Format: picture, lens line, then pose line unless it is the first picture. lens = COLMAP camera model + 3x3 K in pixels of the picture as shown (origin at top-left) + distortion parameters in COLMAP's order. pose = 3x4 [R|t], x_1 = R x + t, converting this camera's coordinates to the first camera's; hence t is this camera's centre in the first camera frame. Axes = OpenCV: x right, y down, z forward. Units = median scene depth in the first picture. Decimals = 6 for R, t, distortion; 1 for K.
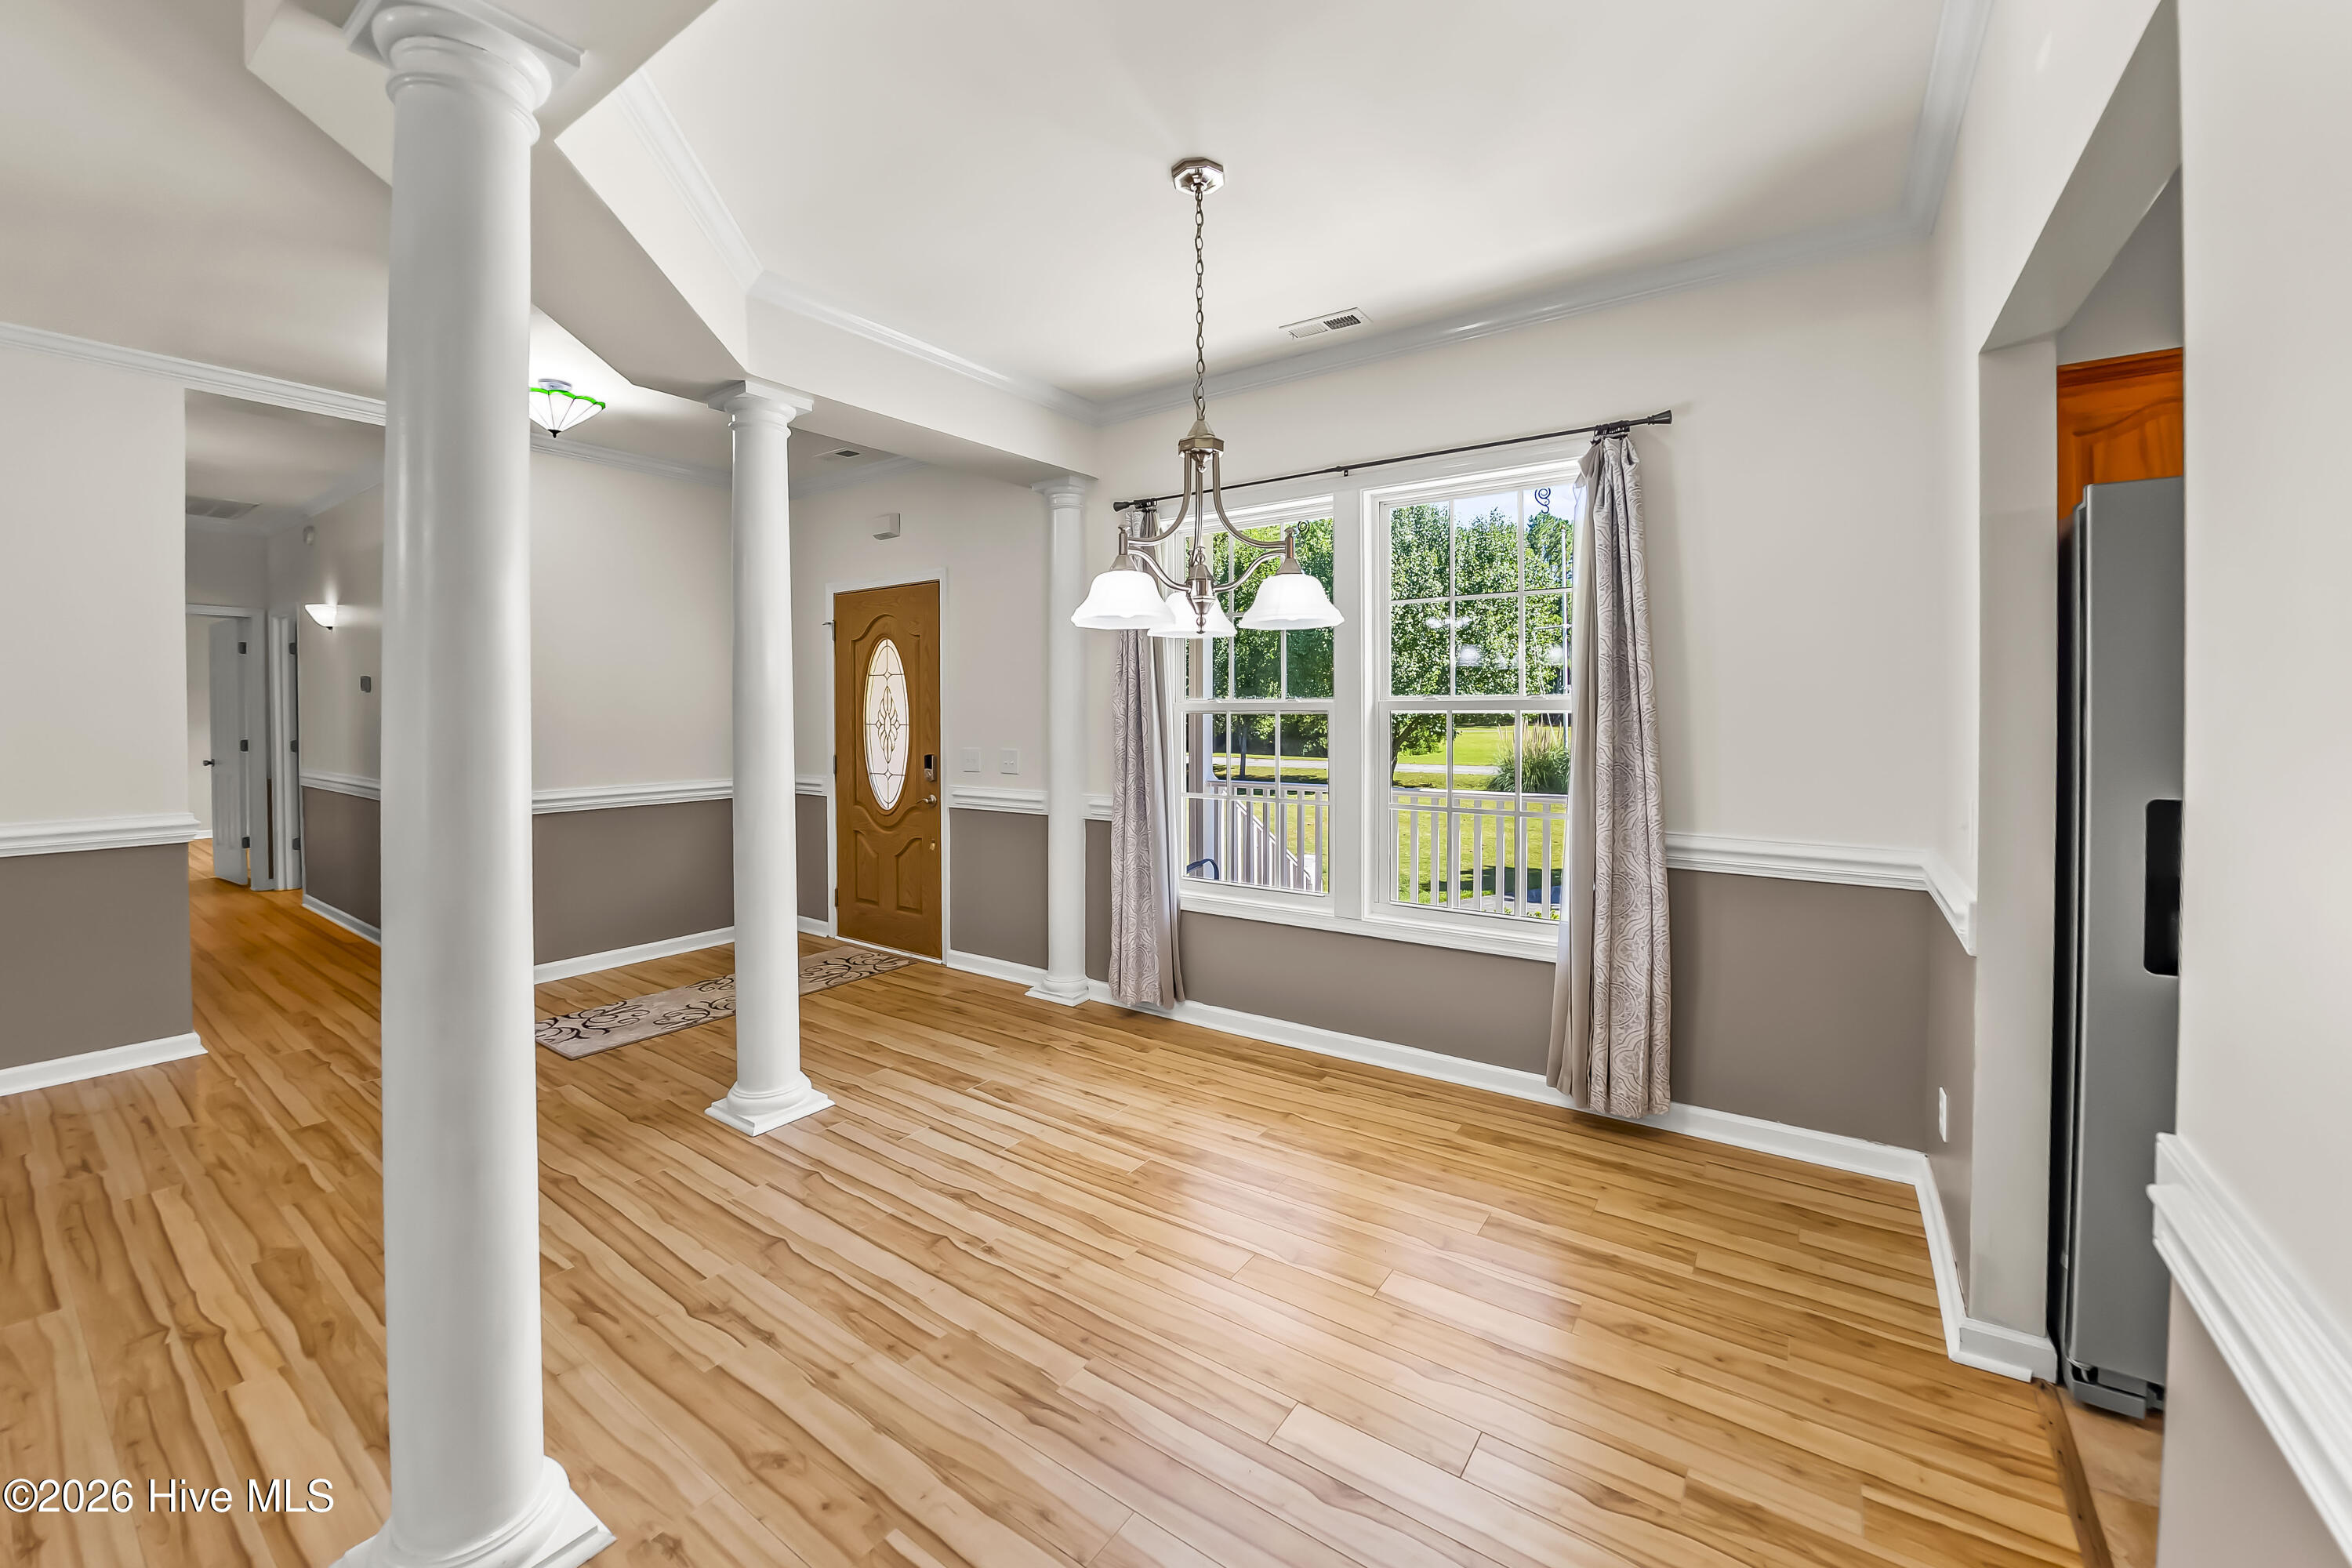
lens RADIAL K [[908.2, 0, 1167.4], [0, 908.2, 715.0], [0, 0, 1]] dist [-0.022857, 0.000328]
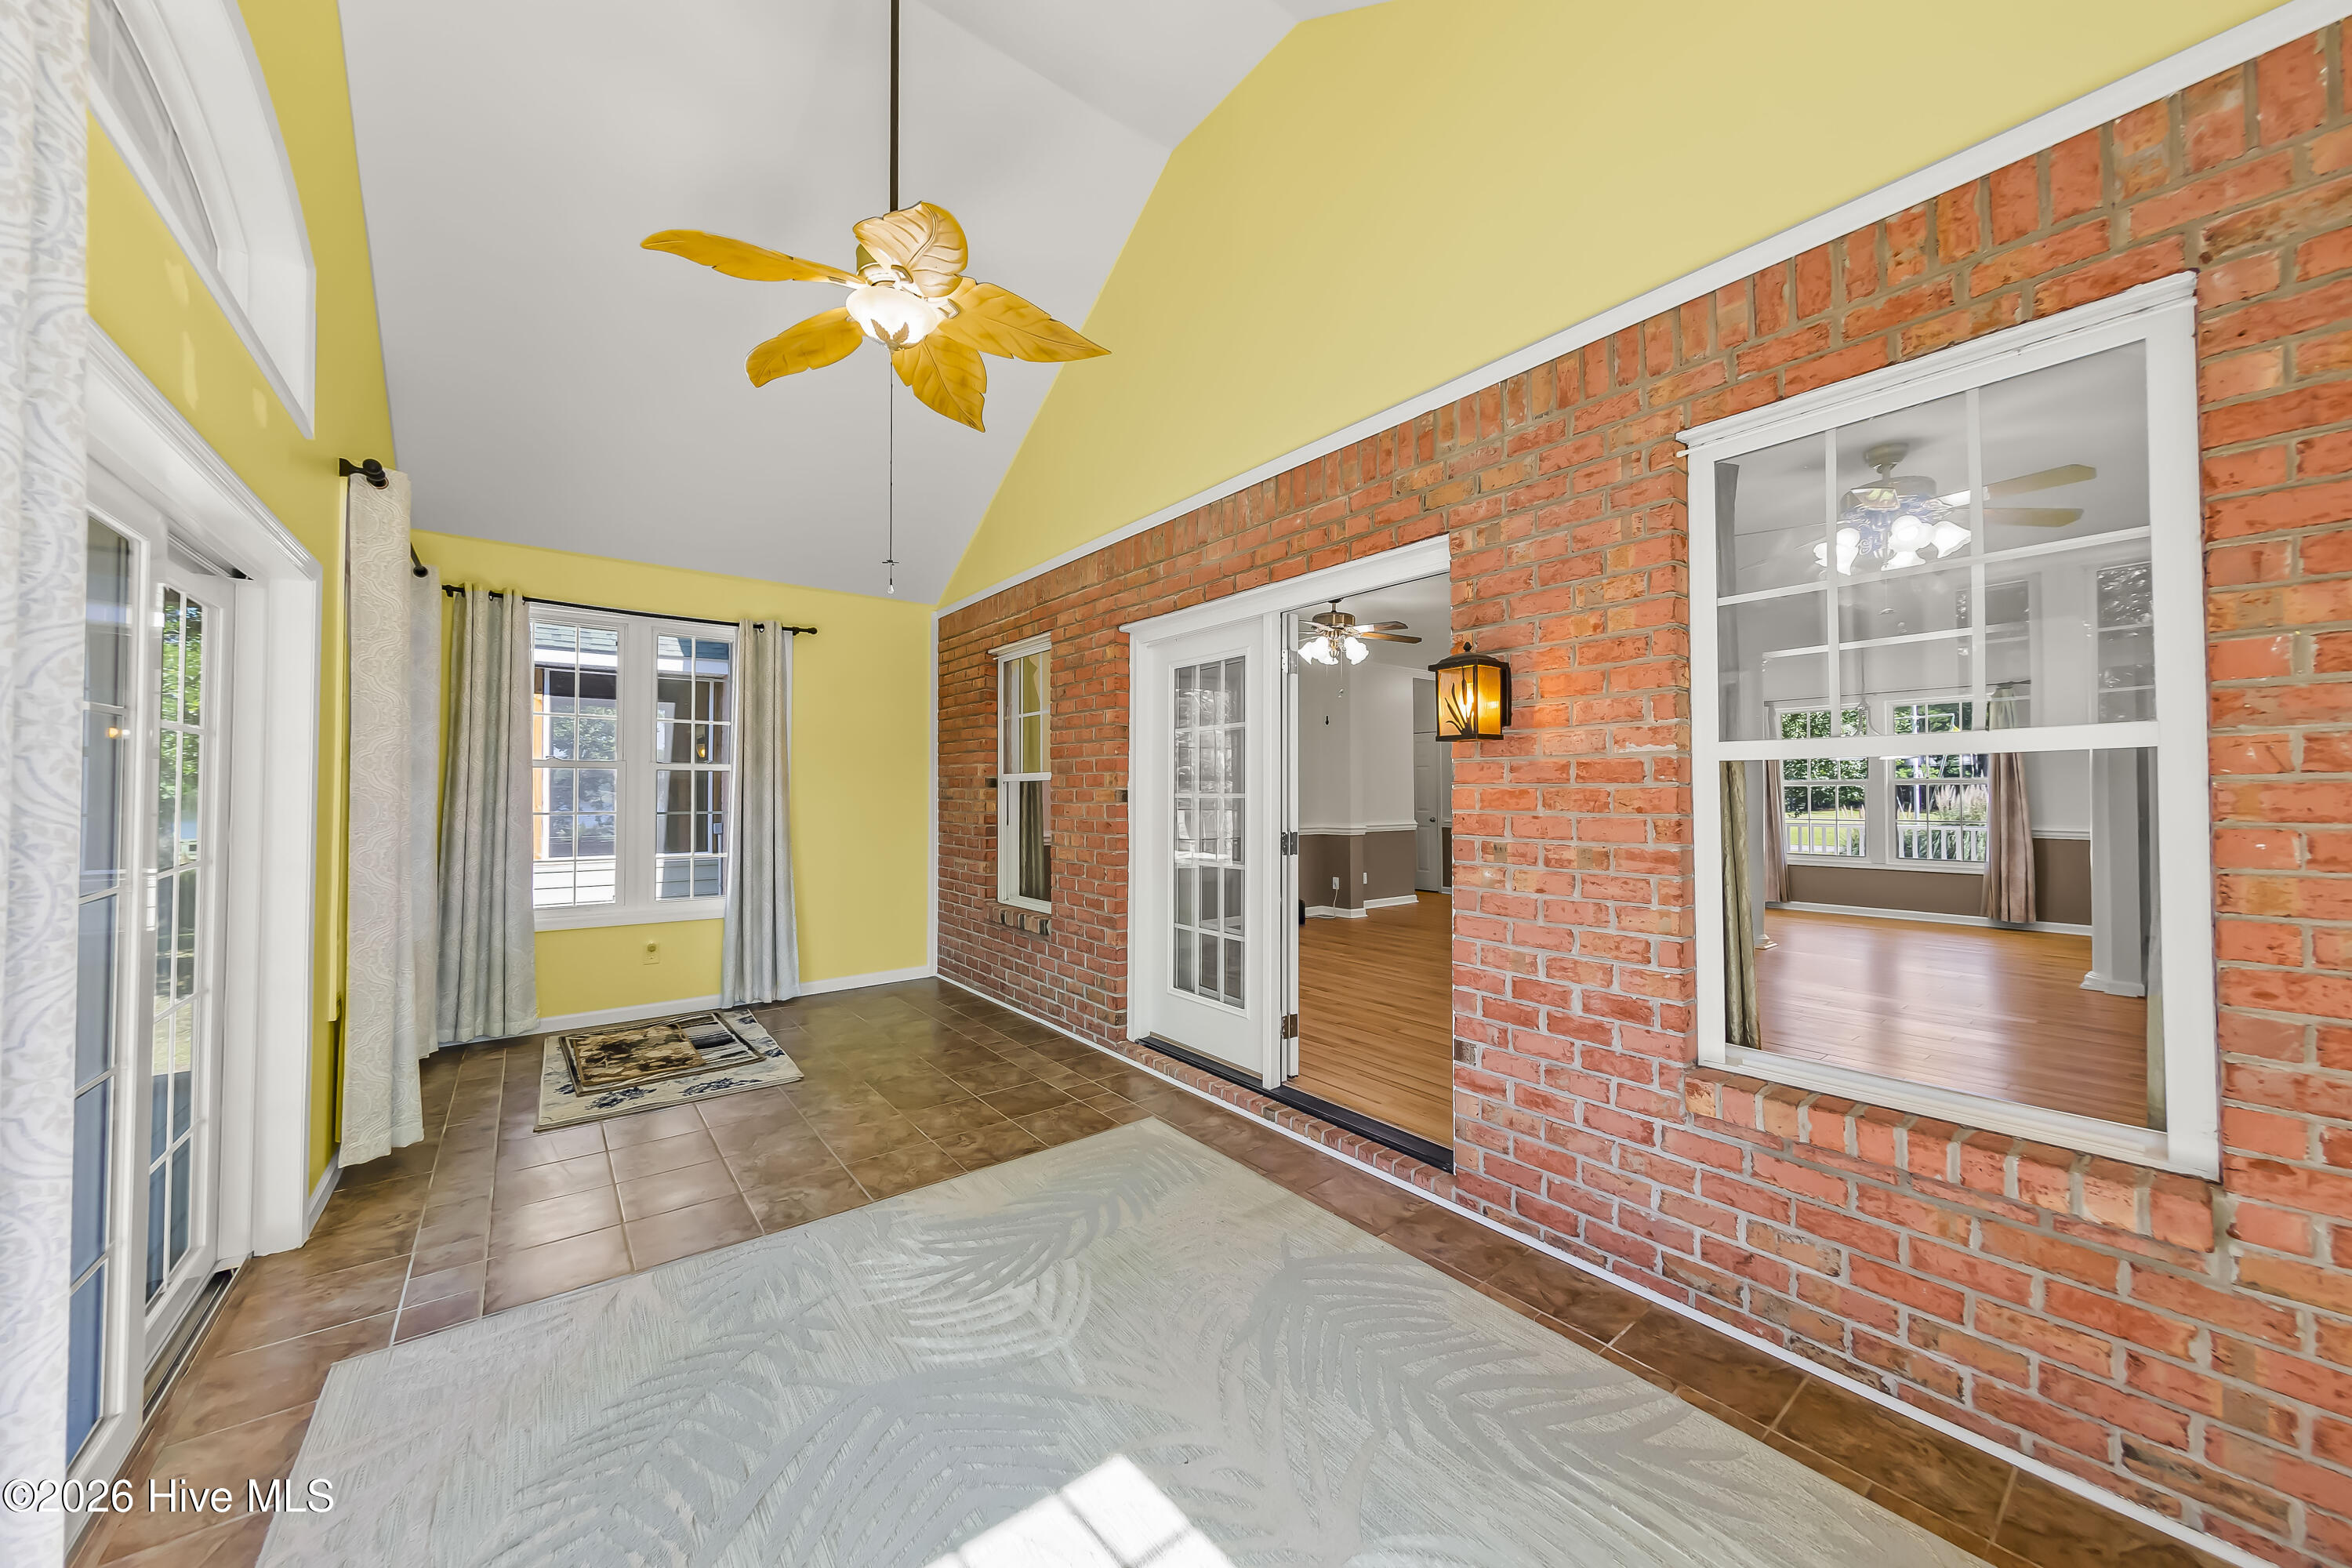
lens RADIAL K [[807.1, 0, 1176.0], [0, 807.1, 784.0], [0, 0, 1]] dist [0.000335, 0.000095]
pose [[0.952858, -0.008315, -0.303301, -1.184867], [0.002272, 0.999792, -0.020271, 0.040869], [0.303407, 0.018626, 0.952679, -2.139835]]
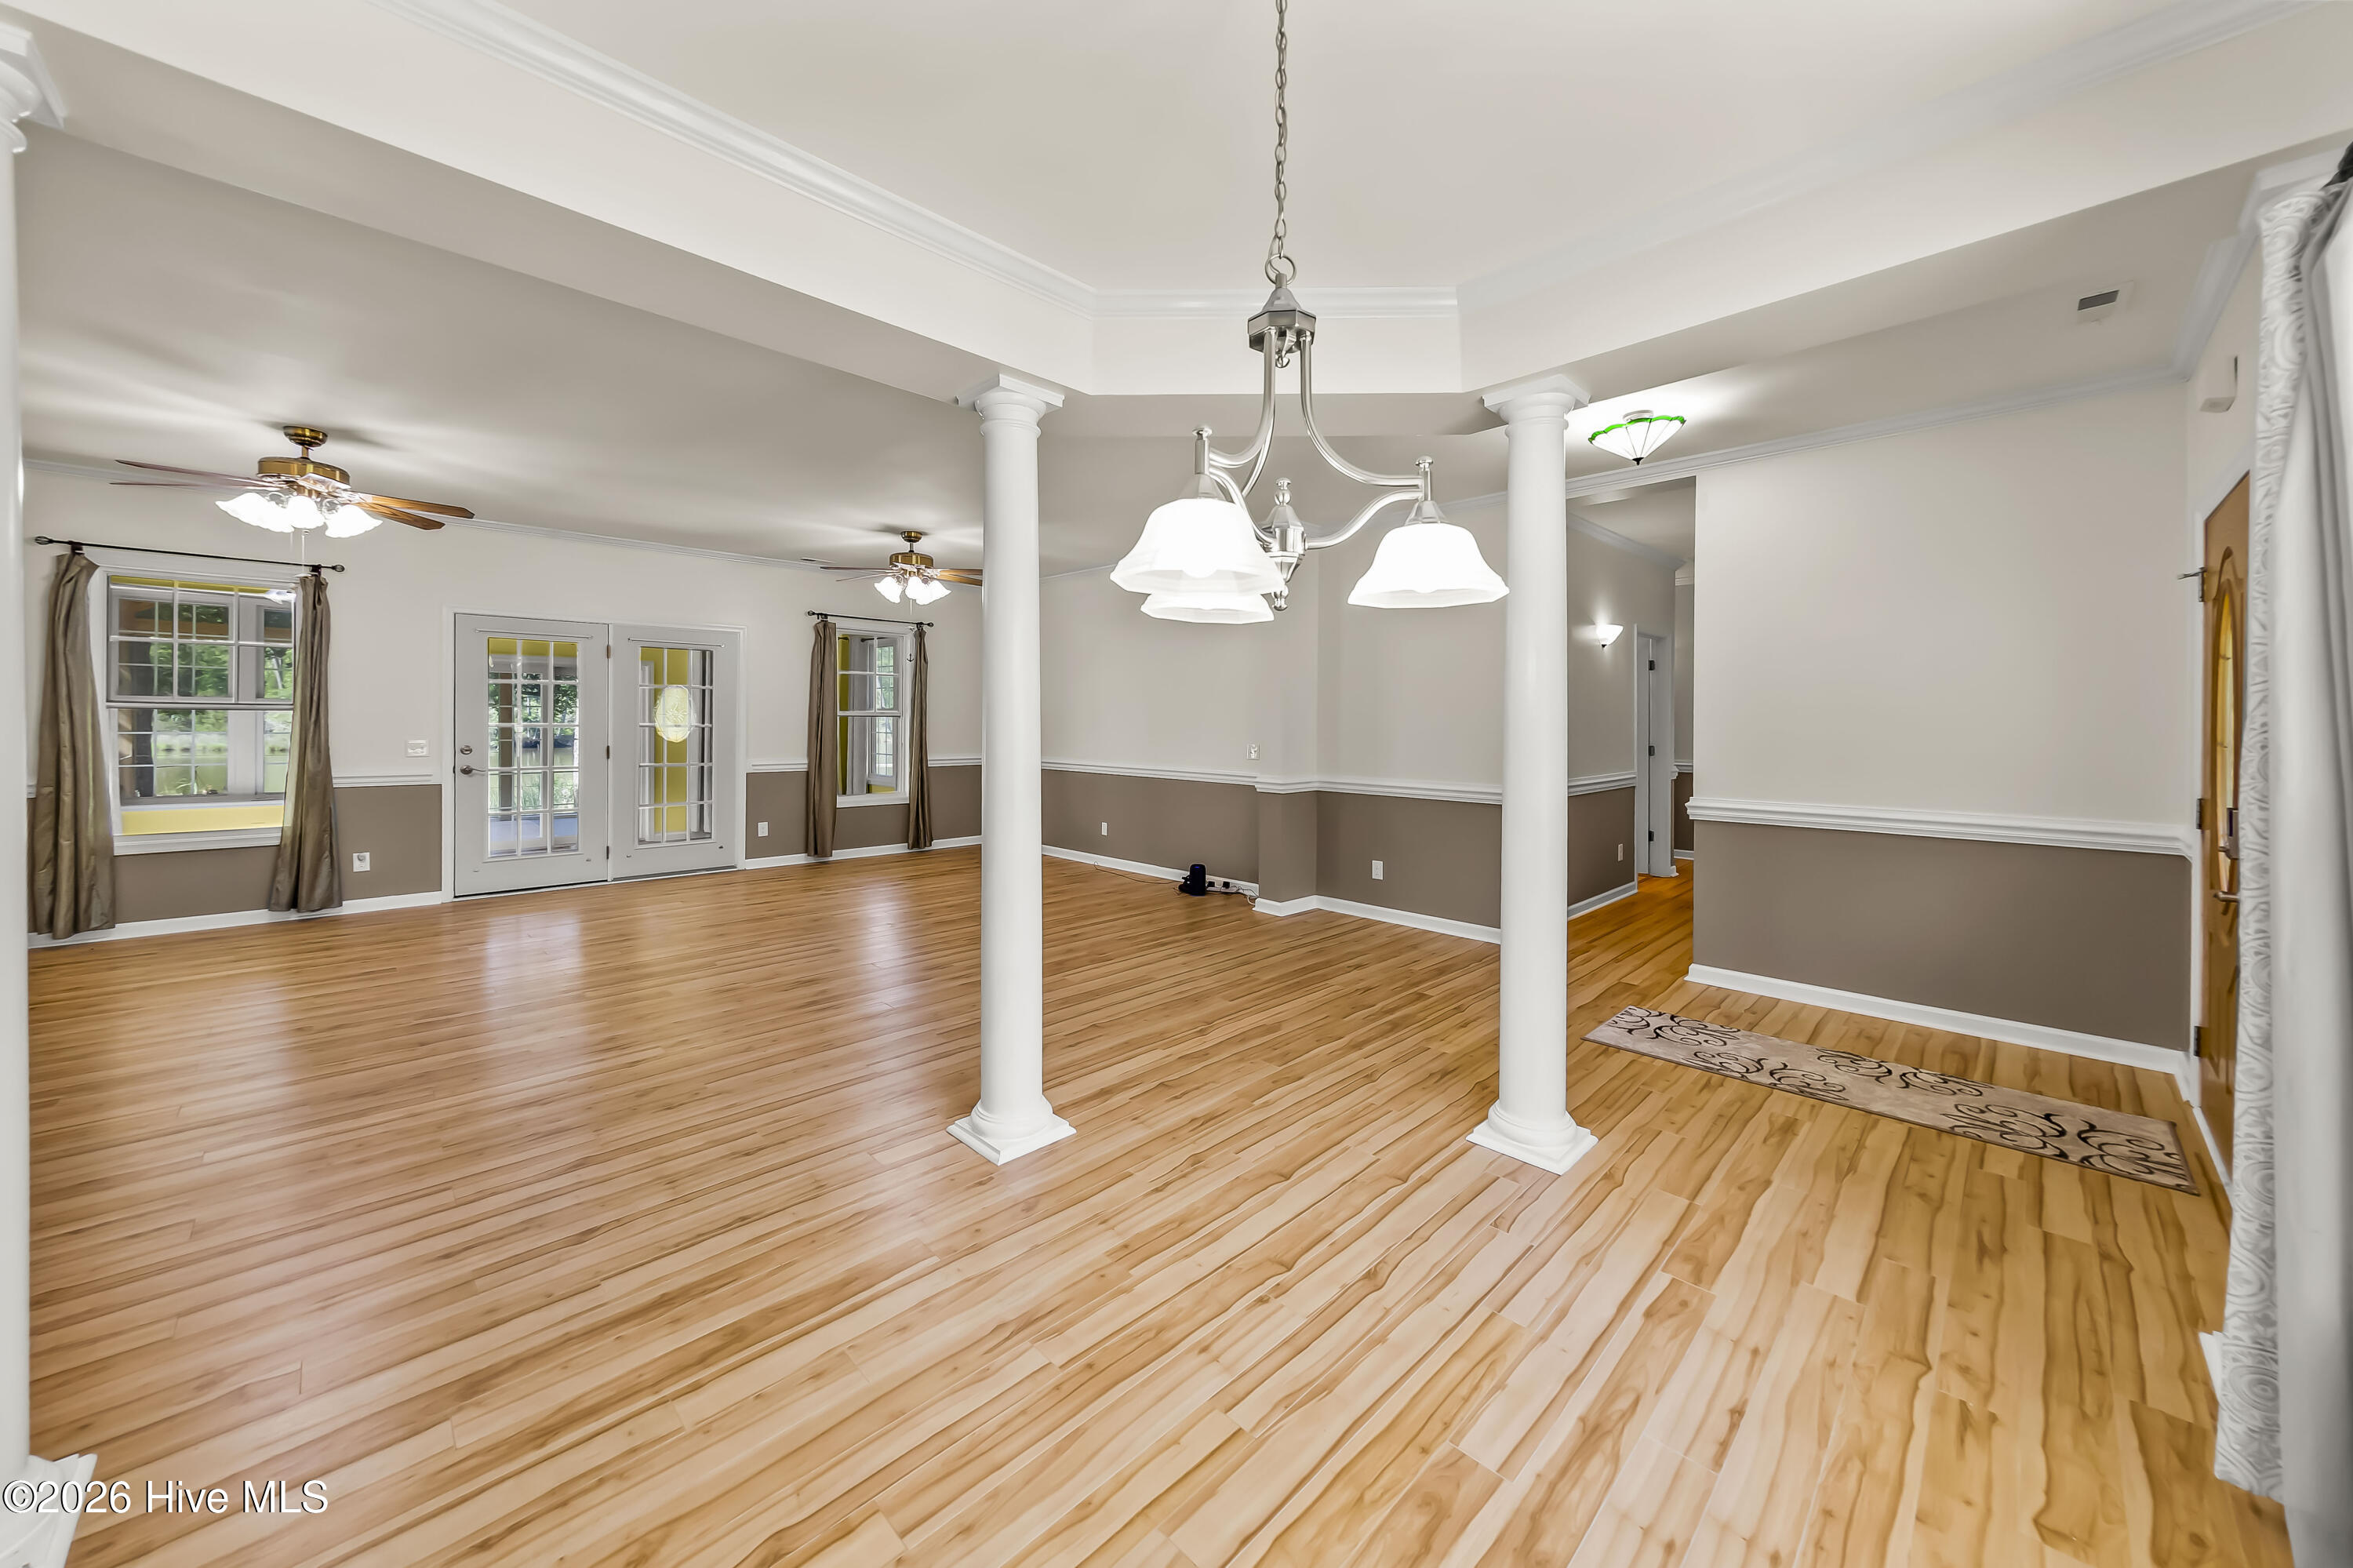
lens RADIAL K [[851.9, 0, 1189.8], [0, 851.9, 725.8], [0, 0, 1]] dist [0.000004, 0.000208]
pose [[-0.161672, 0.008231, -0.986810, 0.506645], [-0.009322, 0.999908, 0.009867, -0.005131], [0.986801, 0.010795, -0.161580, 0.795233]]
